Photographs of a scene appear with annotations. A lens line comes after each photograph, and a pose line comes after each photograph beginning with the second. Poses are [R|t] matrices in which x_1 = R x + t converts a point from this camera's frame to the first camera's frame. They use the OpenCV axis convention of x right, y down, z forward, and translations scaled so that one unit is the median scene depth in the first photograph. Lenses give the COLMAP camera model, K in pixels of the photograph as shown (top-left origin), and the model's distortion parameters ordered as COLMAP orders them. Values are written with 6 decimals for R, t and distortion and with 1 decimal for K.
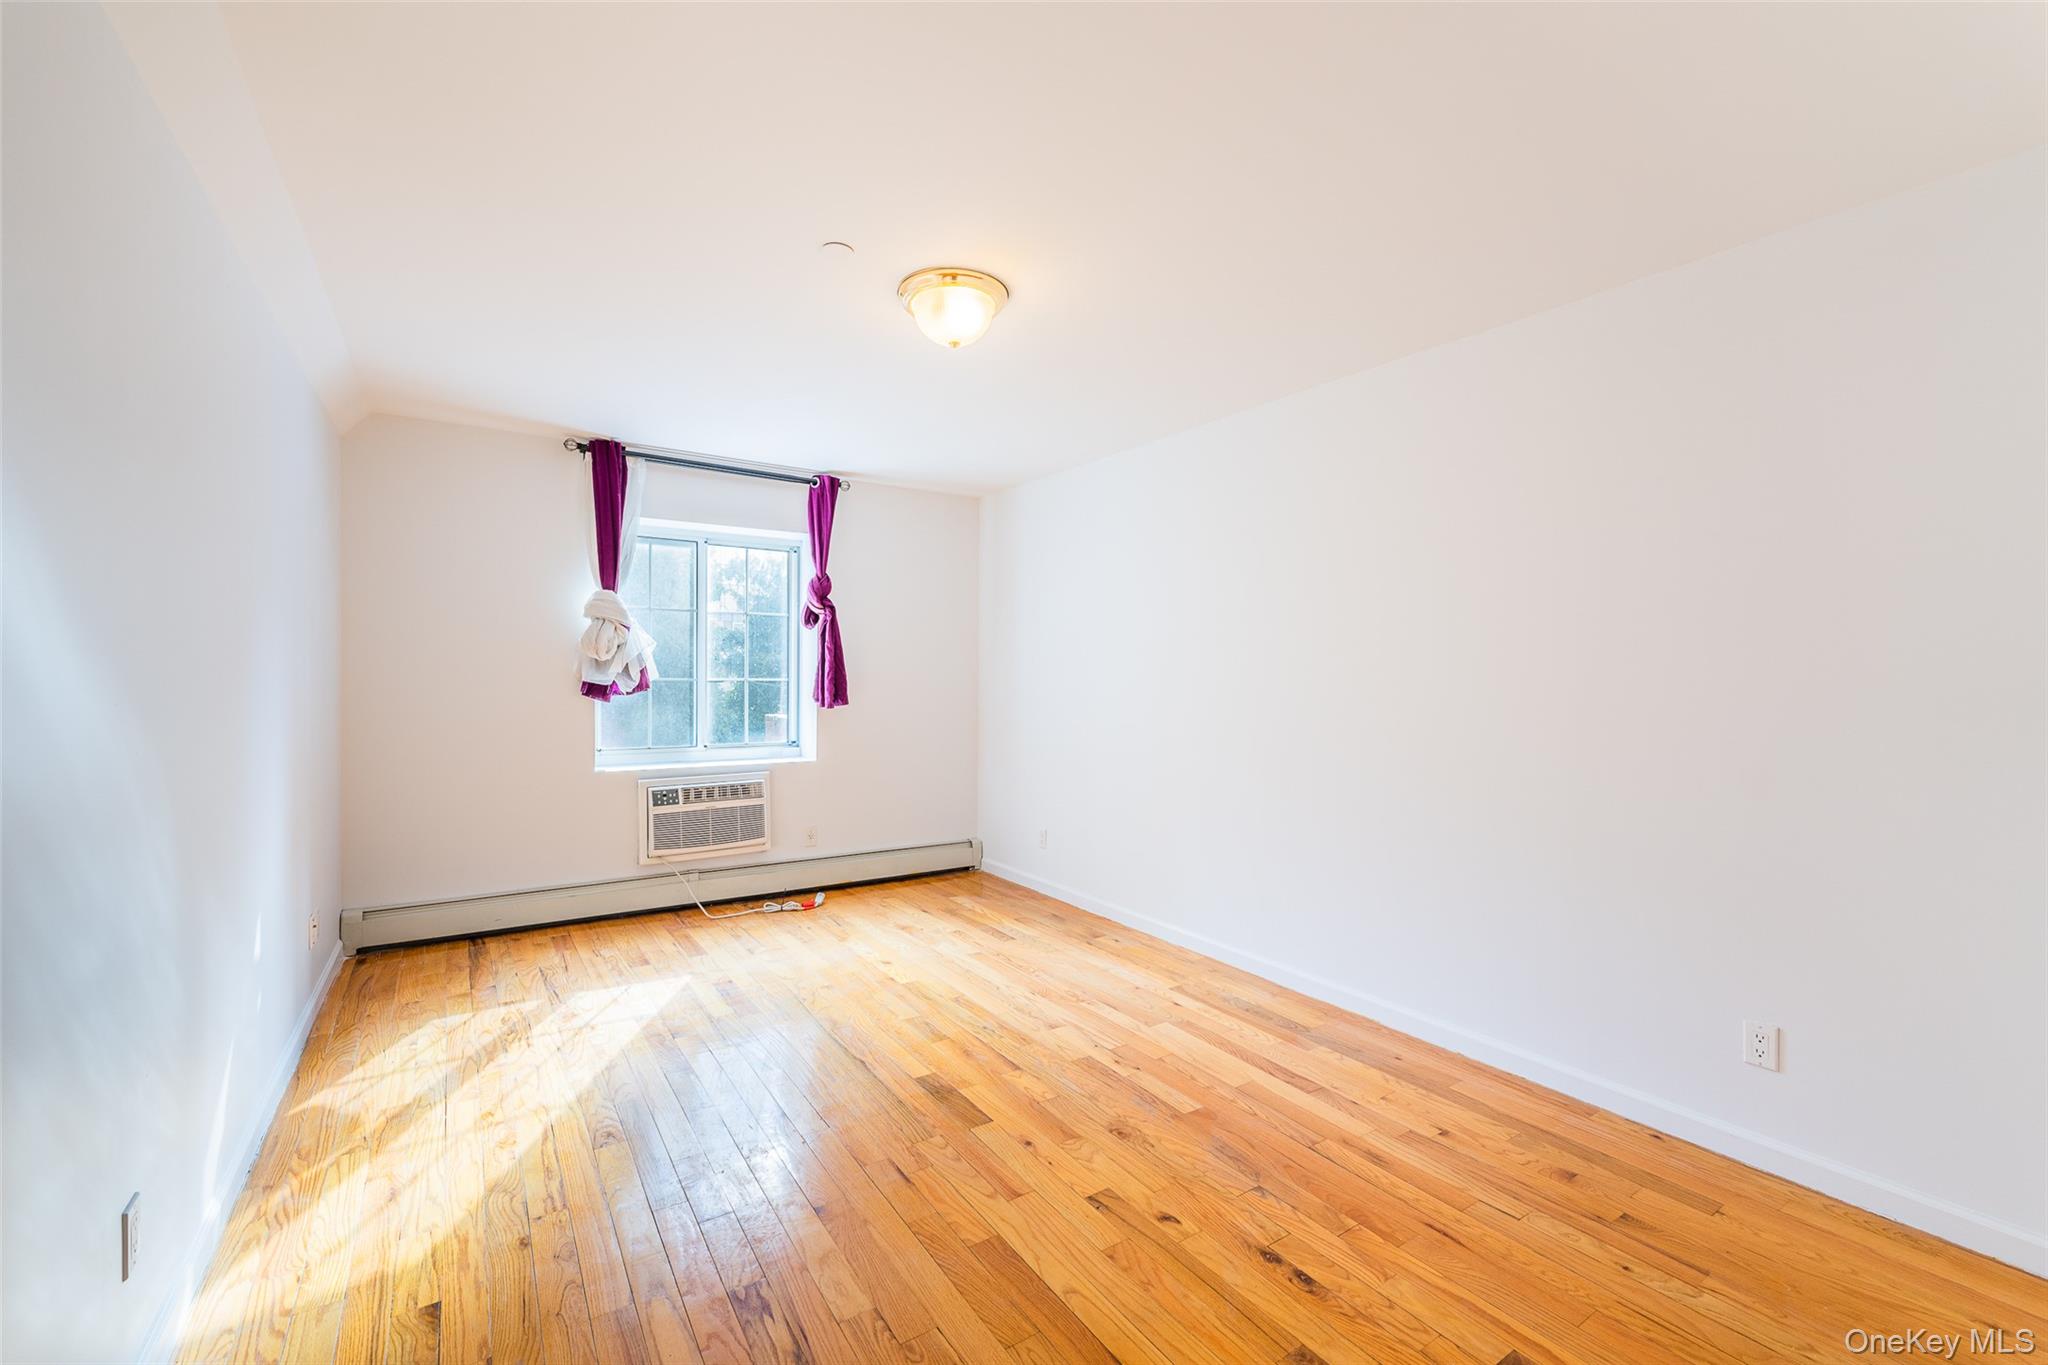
lens RADIAL K [[808.0, 0, 1017.1], [0, 808.0, 674.4], [0, 0, 1]] dist [0.003079, 0.000001]
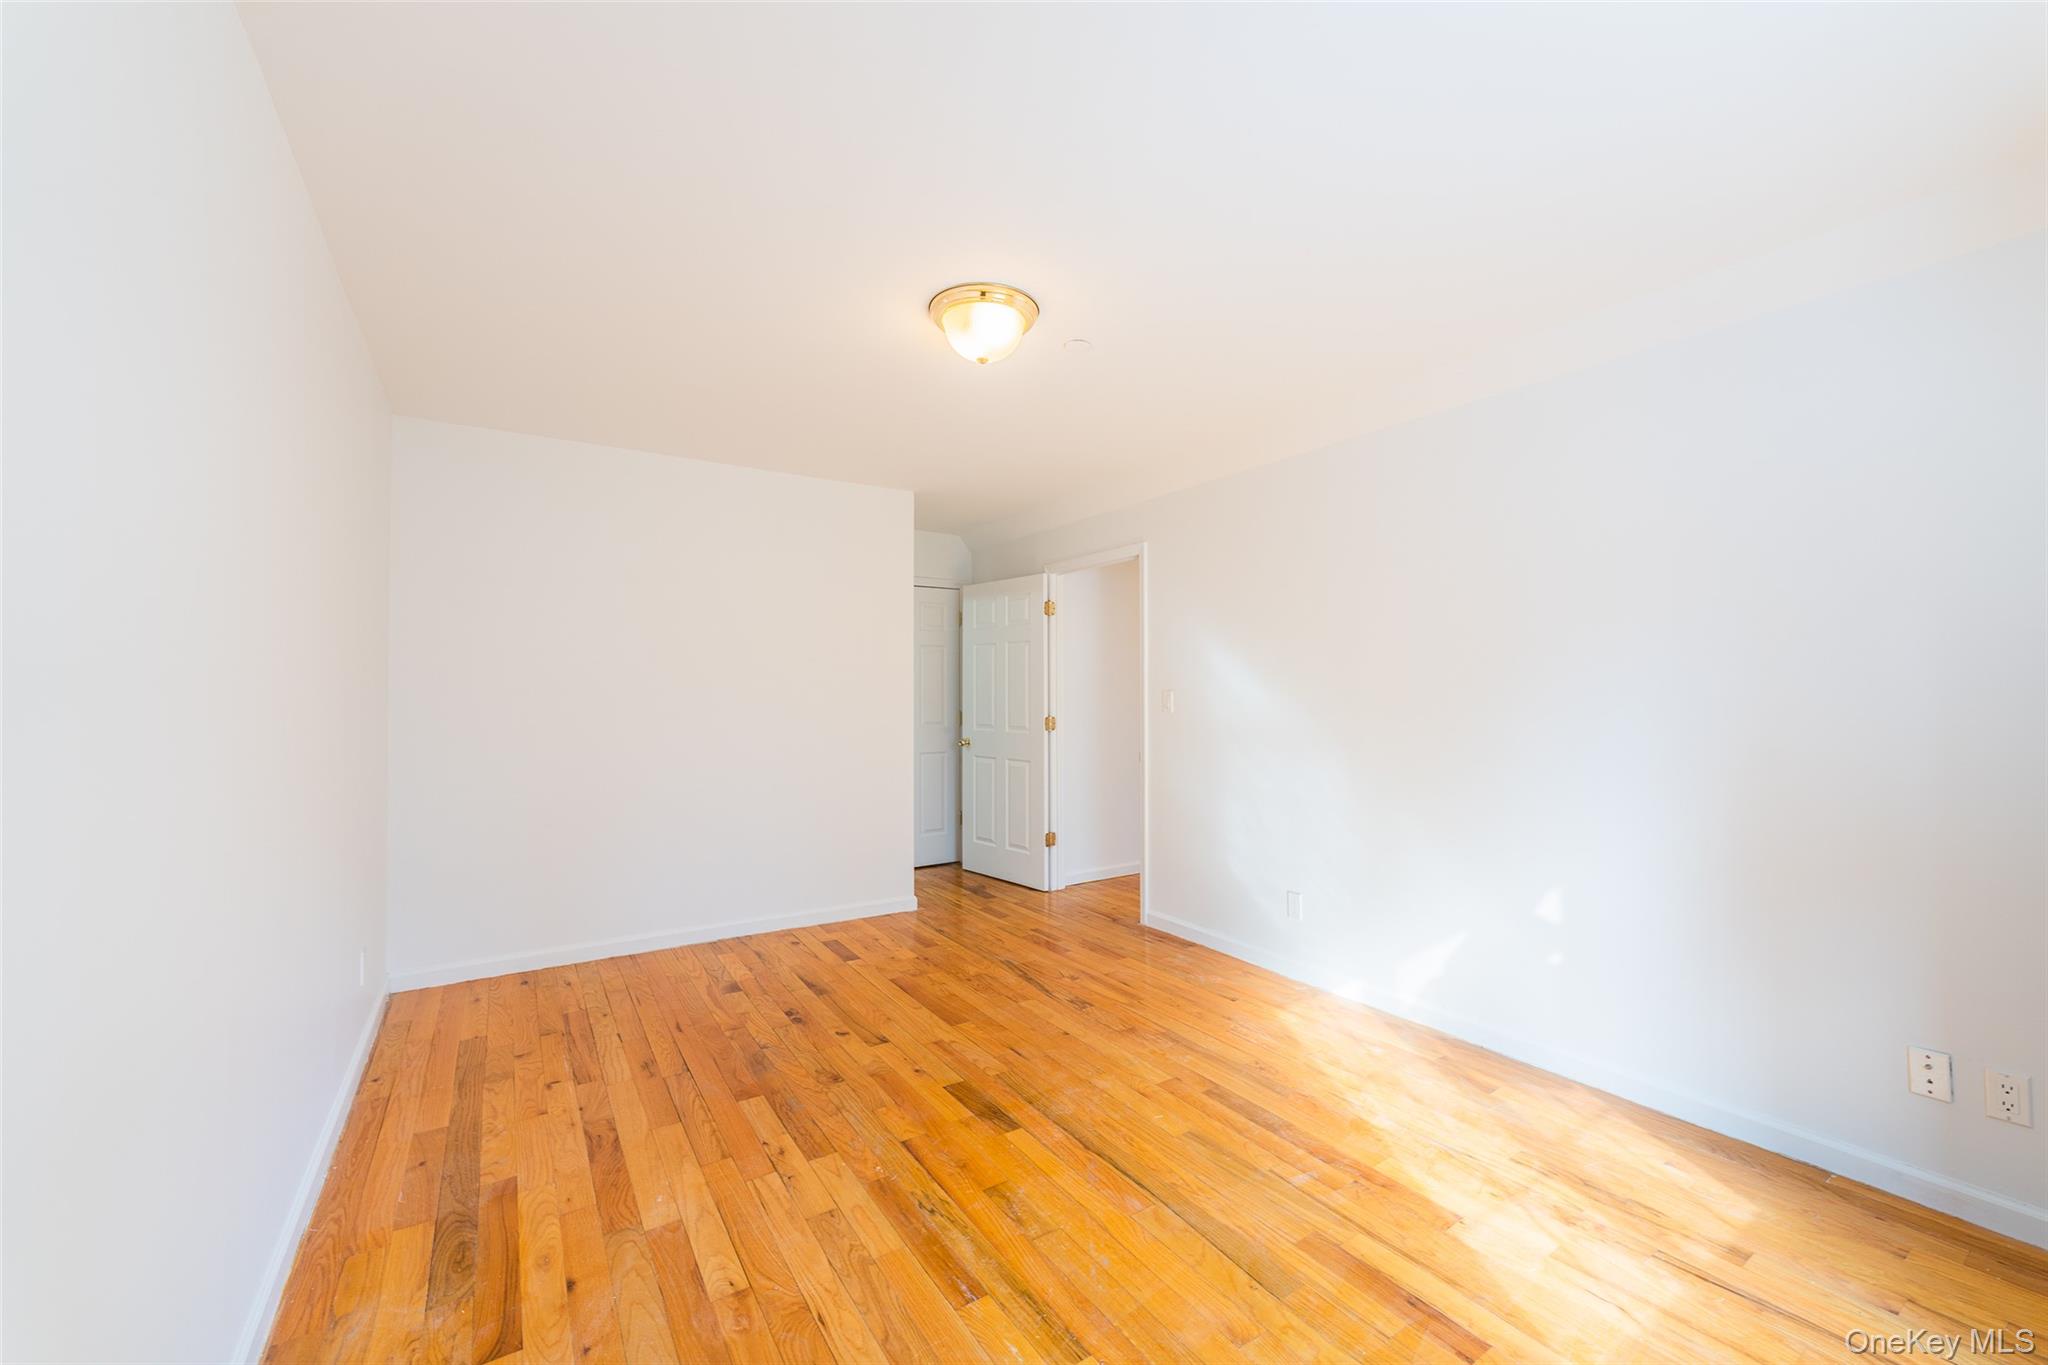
lens RADIAL K [[808.0, 0, 1017.1], [0, 808.0, 674.4], [0, 0, 1]] dist [0.003079, 0.000001]
pose [[-0.999452, -0.004885, 0.032726, -0.157662], [-0.005496, 0.999812, -0.018611, 0.004262], [-0.032629, -0.018781, -0.999291, 2.023748]]
